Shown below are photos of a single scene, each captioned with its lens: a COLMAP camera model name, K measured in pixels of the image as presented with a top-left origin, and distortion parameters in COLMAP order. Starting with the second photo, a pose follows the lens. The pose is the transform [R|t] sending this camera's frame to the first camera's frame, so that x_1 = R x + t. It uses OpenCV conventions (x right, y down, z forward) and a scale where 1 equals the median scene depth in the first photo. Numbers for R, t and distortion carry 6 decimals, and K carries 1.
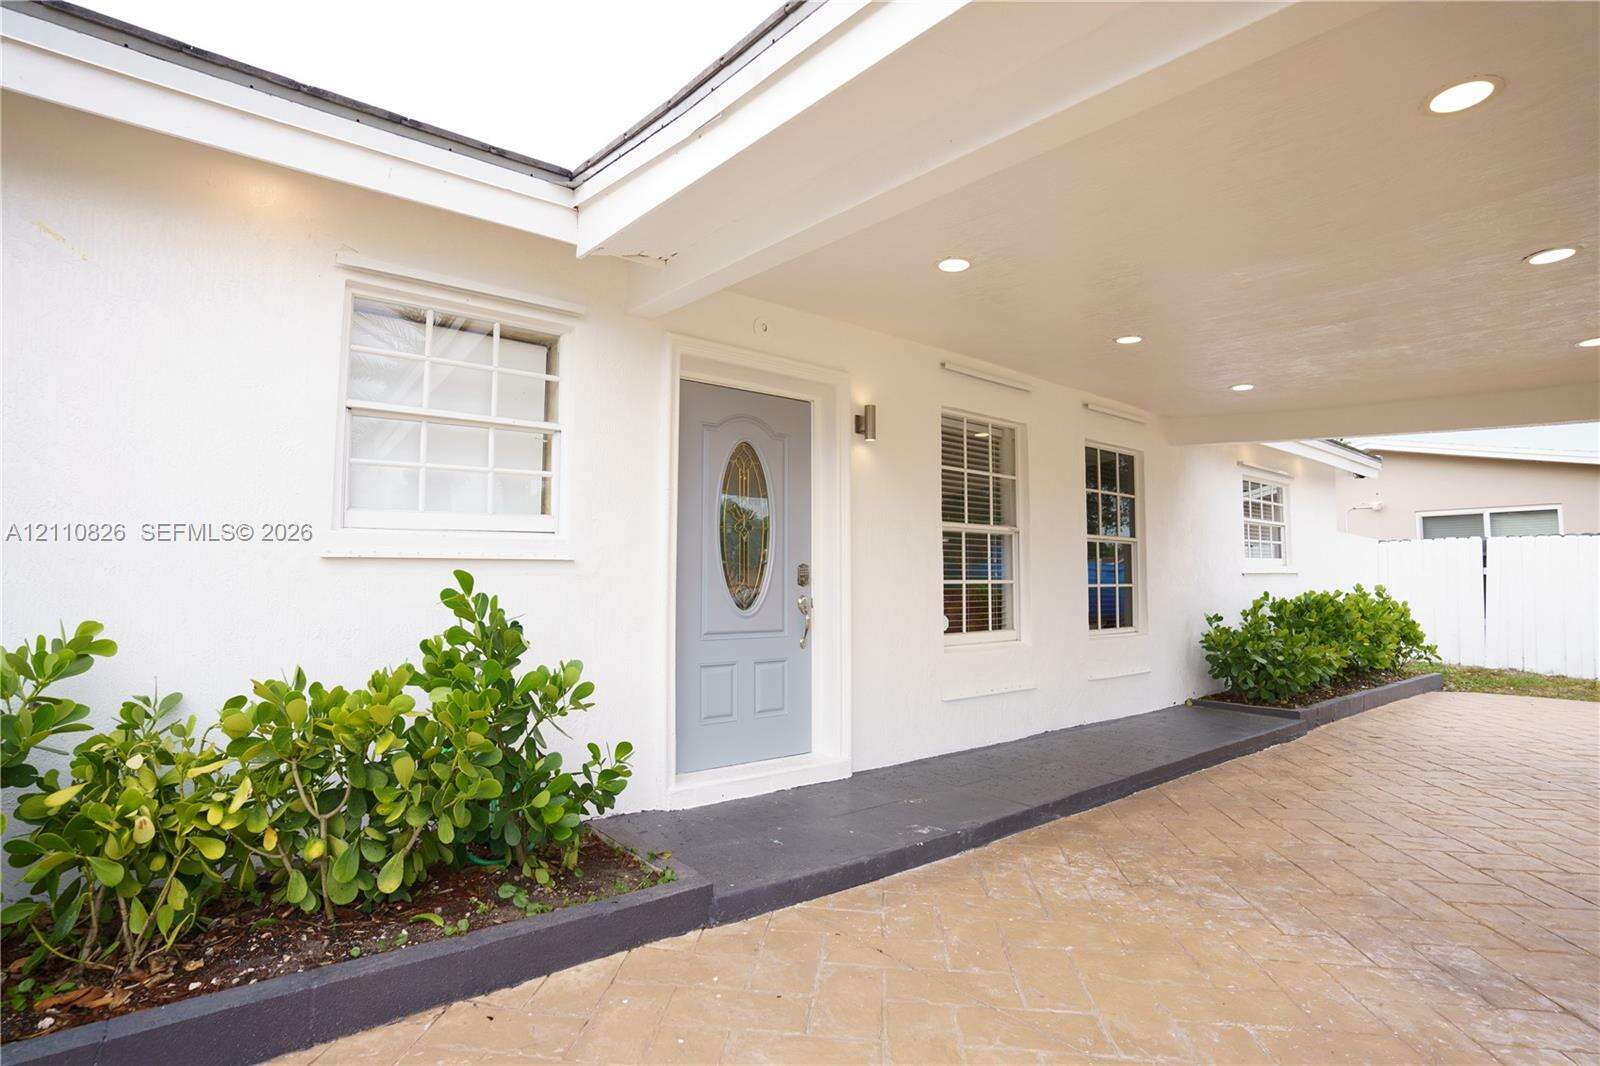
lens RADIAL K [[800.7, 0, 799.3], [0, 800.7, 515.9], [0, 0, 1]] dist [-0.062052, 0.000337]
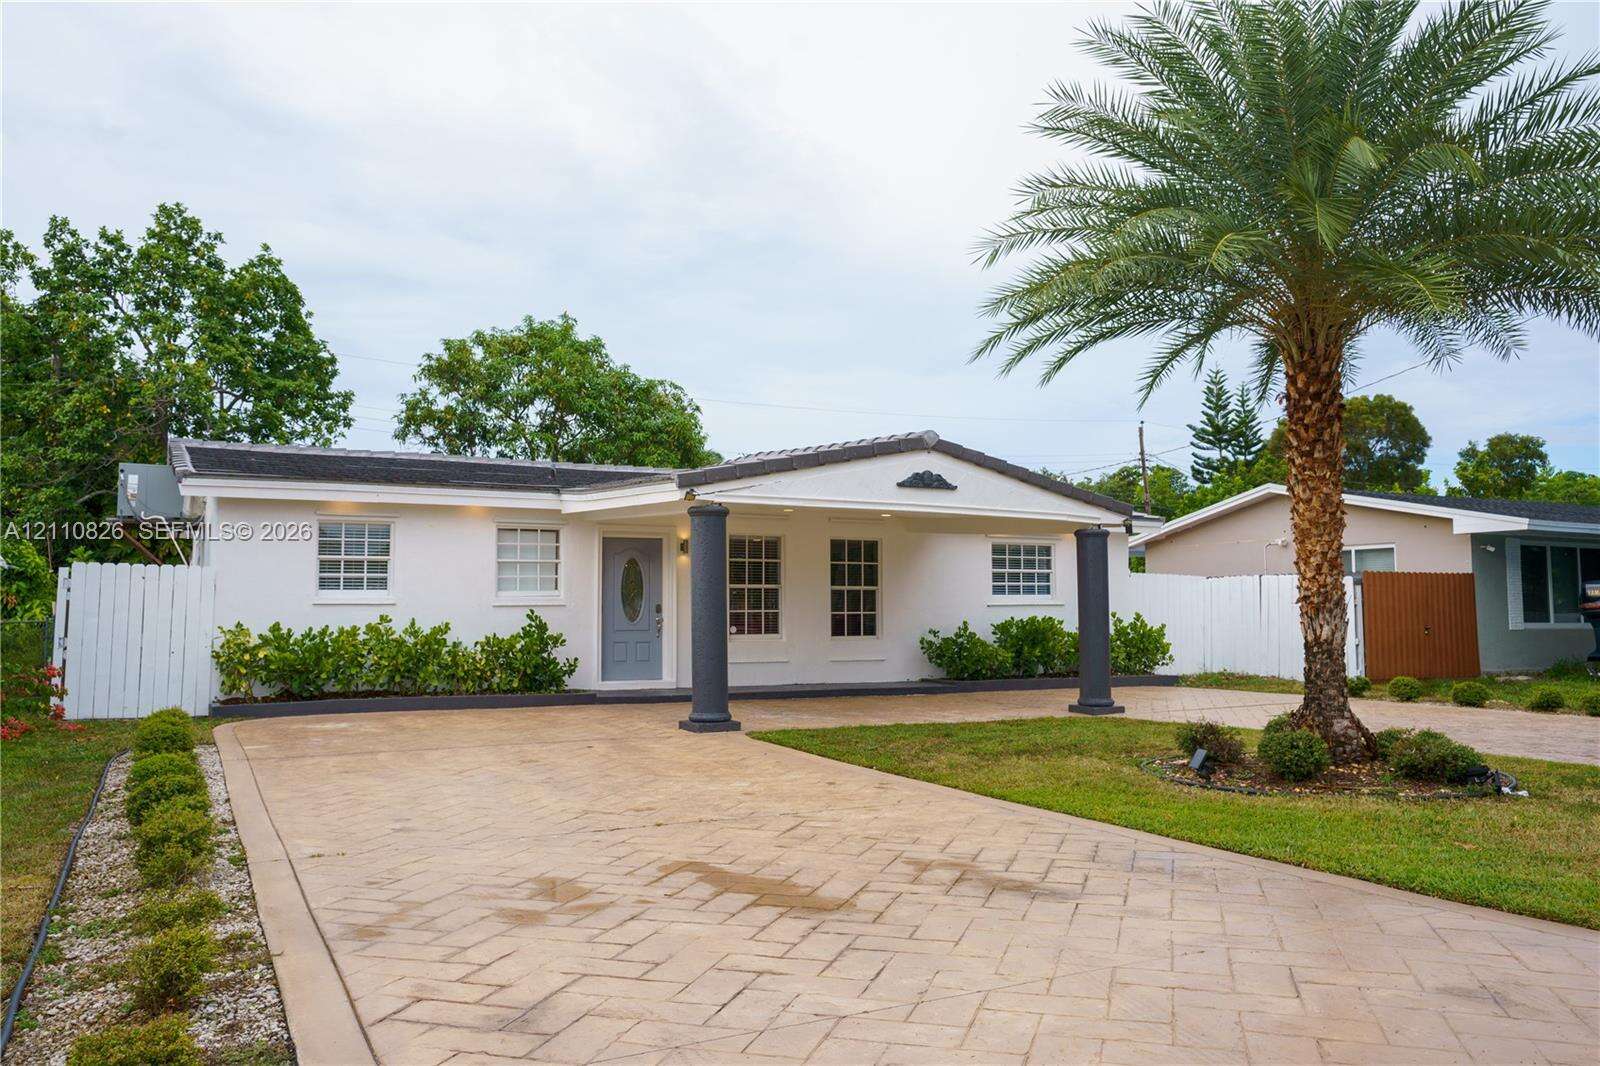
lens RADIAL K [[1263.5, 0, 800.0], [0, 1263.5, 533.0], [0, 0, 1]] dist [-0.055202, 0.144411]
pose [[0.982959, -0.015678, -0.183154, 1.376805], [0.019962, 0.999568, 0.021568, -0.281724], [0.182737, -0.024856, 0.982848, -3.310392]]
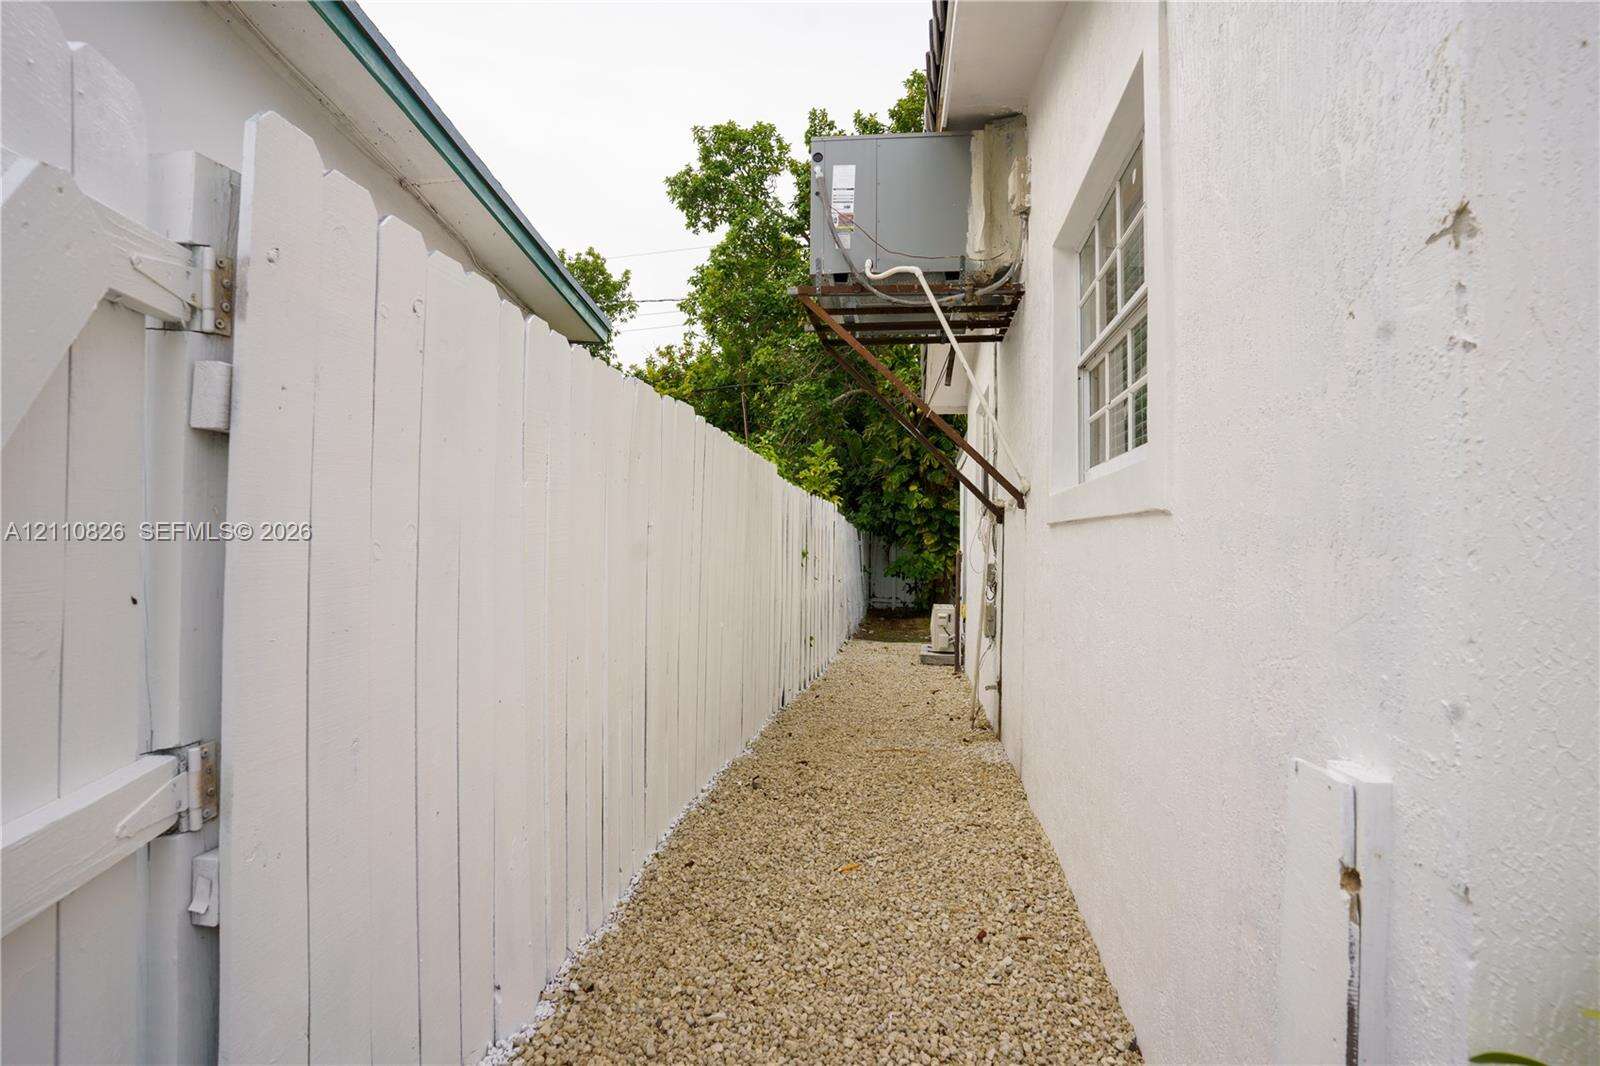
lens RADIAL K [[753.1, 0, 790.6], [0, 753.1, 534.2], [0, 0, 1]] dist [0.002803, 0.000226]
pose [[0.682547, 0.015930, -0.730668, -1.076138], [0.049847, 0.996420, 0.068289, -0.022632], [0.729140, -0.083032, 0.679309, -0.120233]]
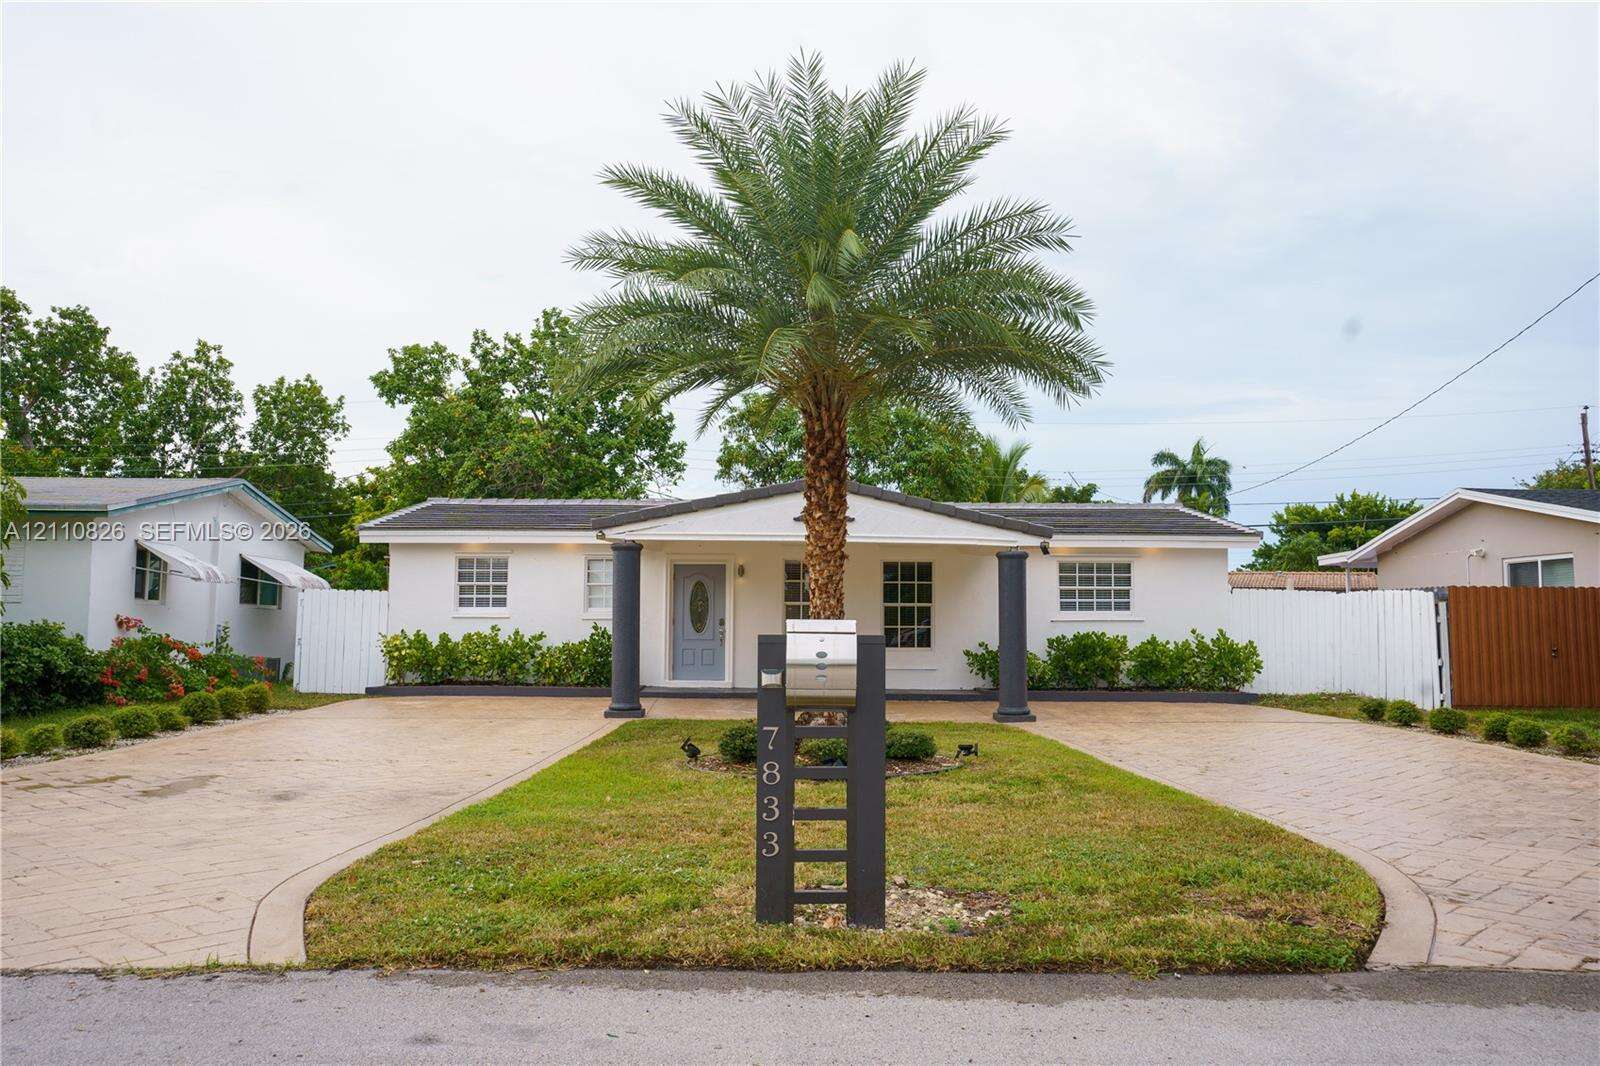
lens RADIAL K [[1263.5, 0, 800.0], [0, 1263.5, 533.0], [0, 0, 1]] dist [-0.055202, 0.144411]
pose [[0.774264, -0.042026, -0.631466, 3.879659], [0.050758, 0.998702, -0.004231, -0.271628], [0.630824, -0.028776, 0.775392, -3.012180]]
